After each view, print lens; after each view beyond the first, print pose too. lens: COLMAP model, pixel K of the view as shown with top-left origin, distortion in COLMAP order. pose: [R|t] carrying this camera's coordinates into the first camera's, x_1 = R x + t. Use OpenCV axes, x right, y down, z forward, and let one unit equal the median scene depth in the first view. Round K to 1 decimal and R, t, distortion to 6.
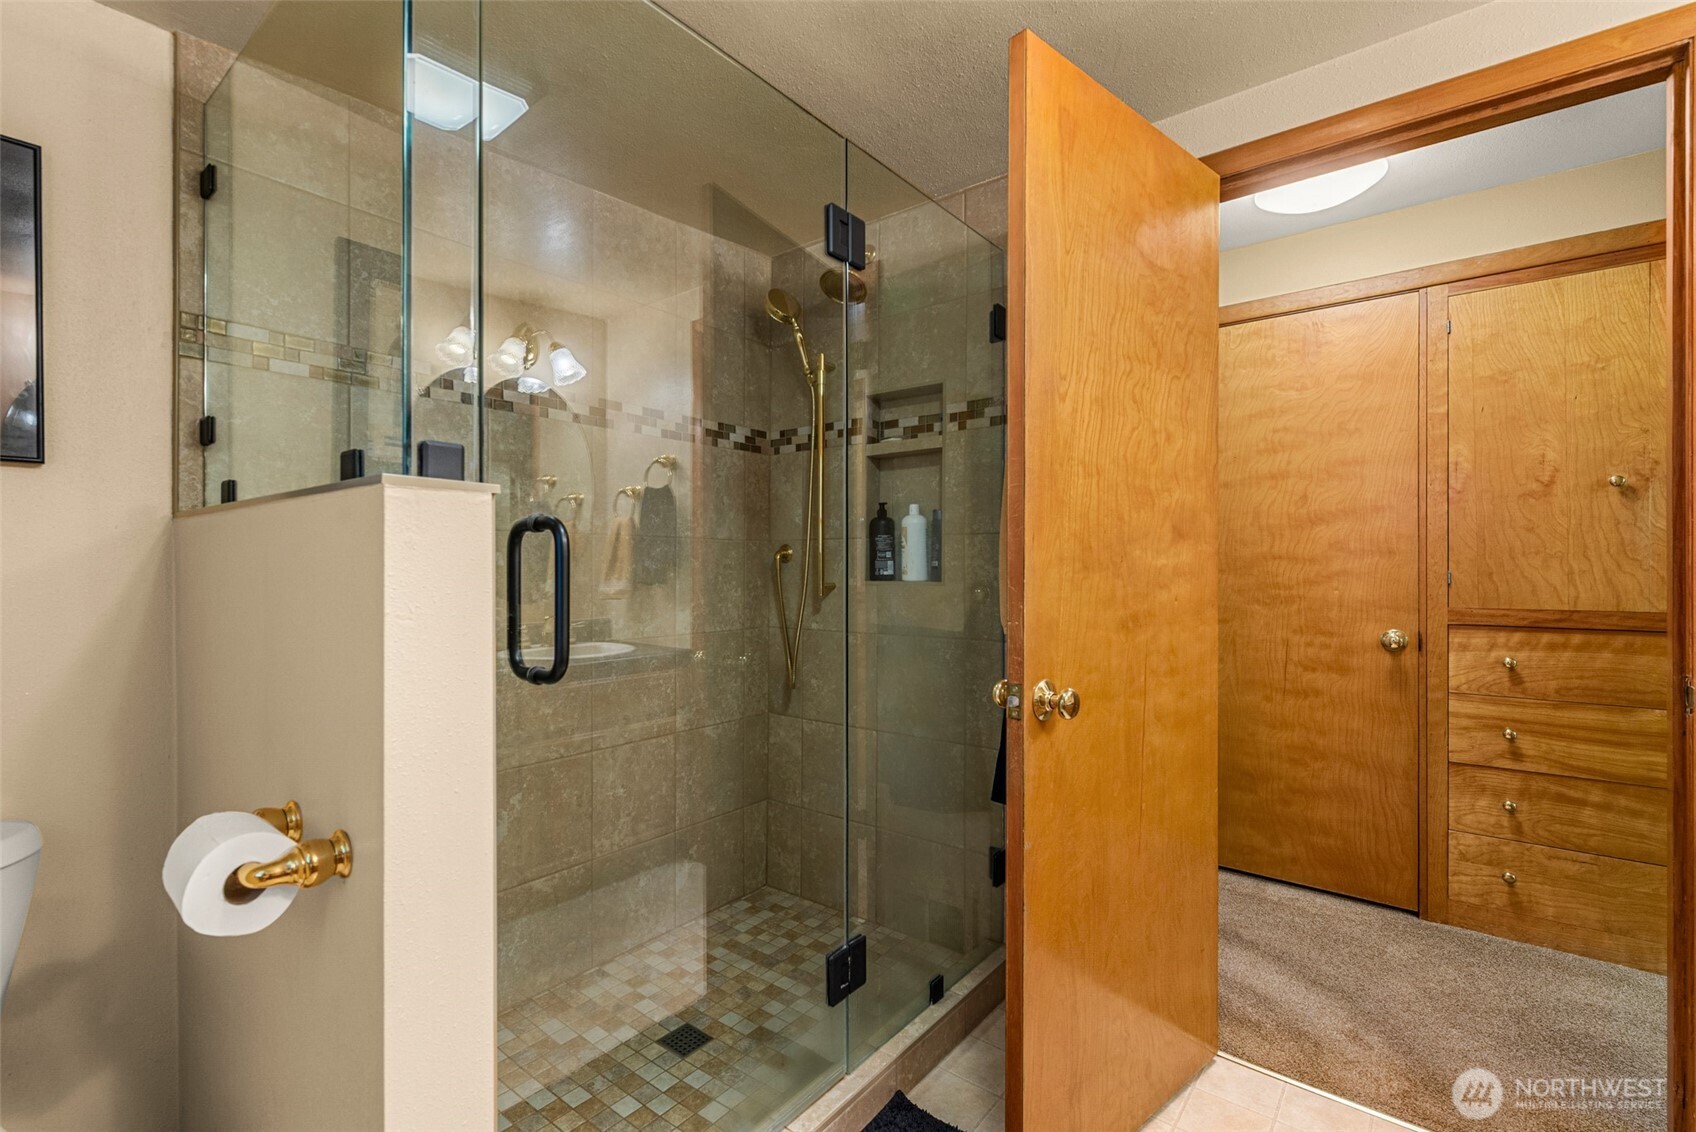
lens RADIAL K [[741.7, 0, 800.7], [0, 741.7, 566.6], [0, 0, 1]] dist [-0.005998, 0.000955]
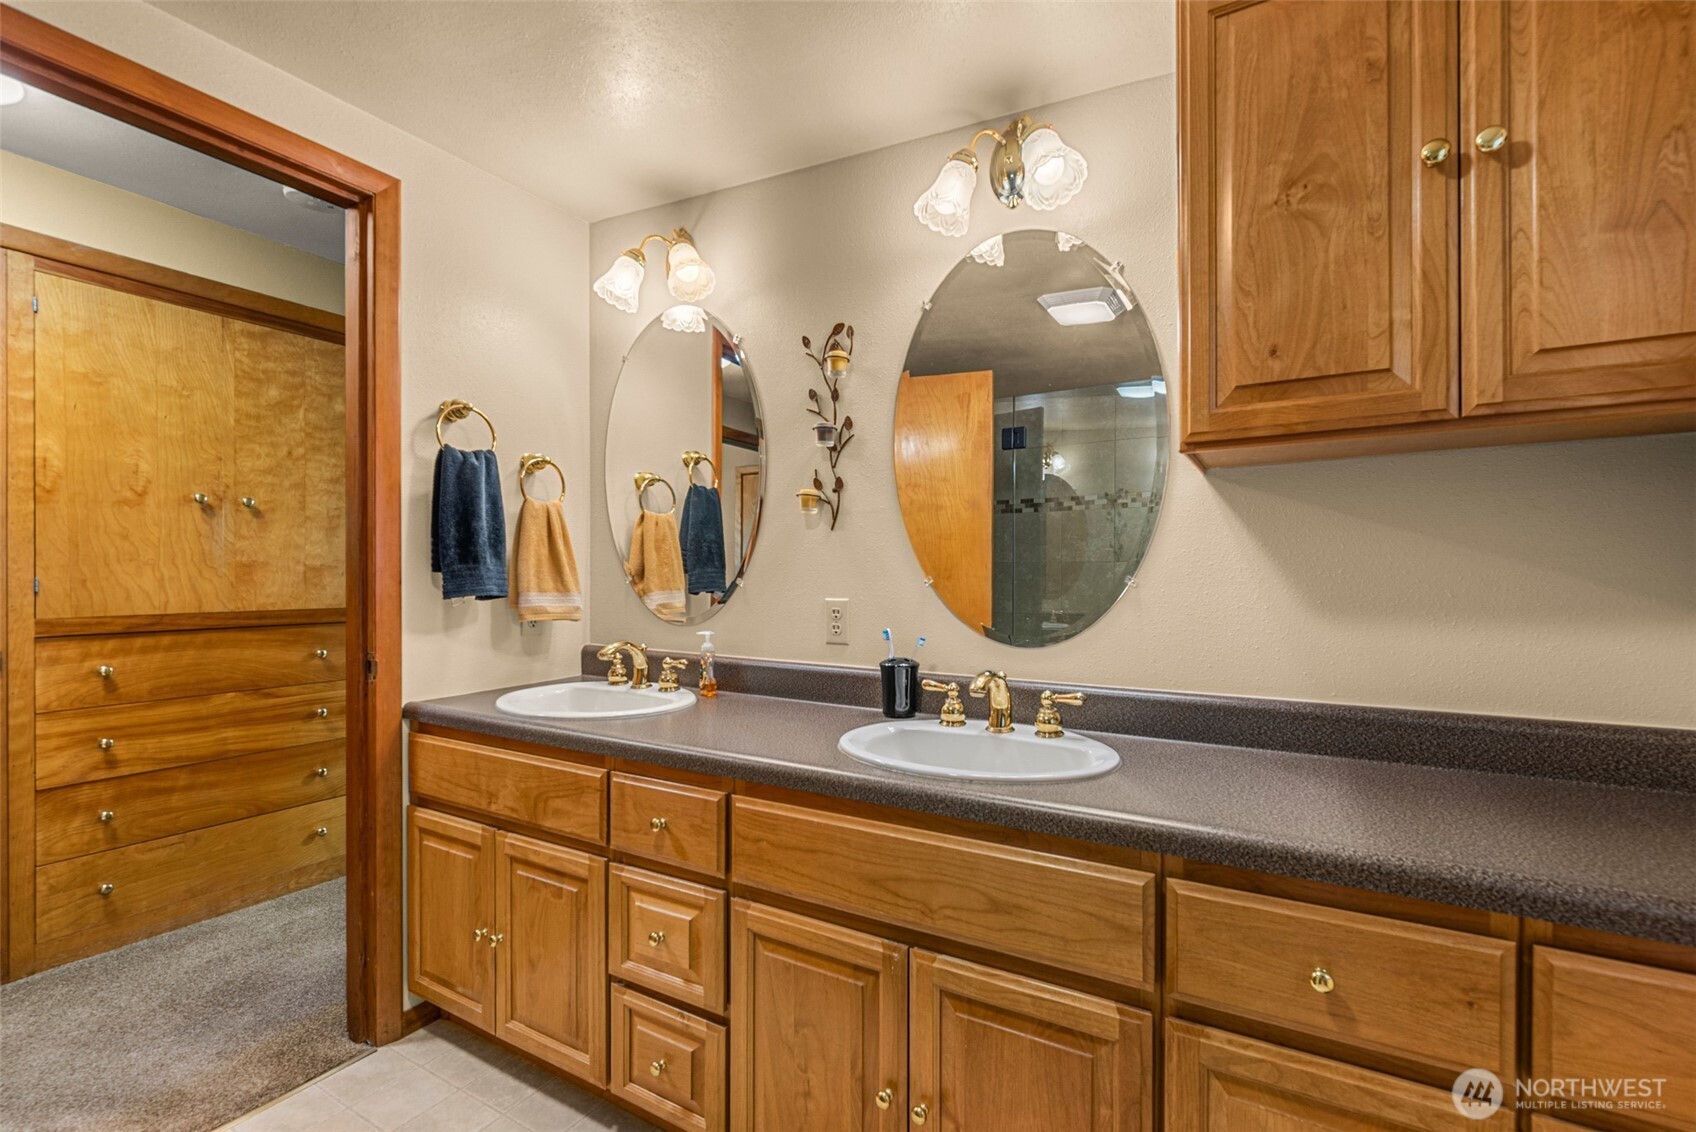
lens RADIAL K [[741.7, 0, 844.0], [0, 741.7, 576.6], [0, 0, 1]] dist [-0.005998, 0.000955]
pose [[-0.158799, -0.000820, 0.987311, -0.168727], [-0.001965, 0.999998, 0.000514, 0.002036], [-0.987309, -0.001859, -0.158800, 0.186053]]
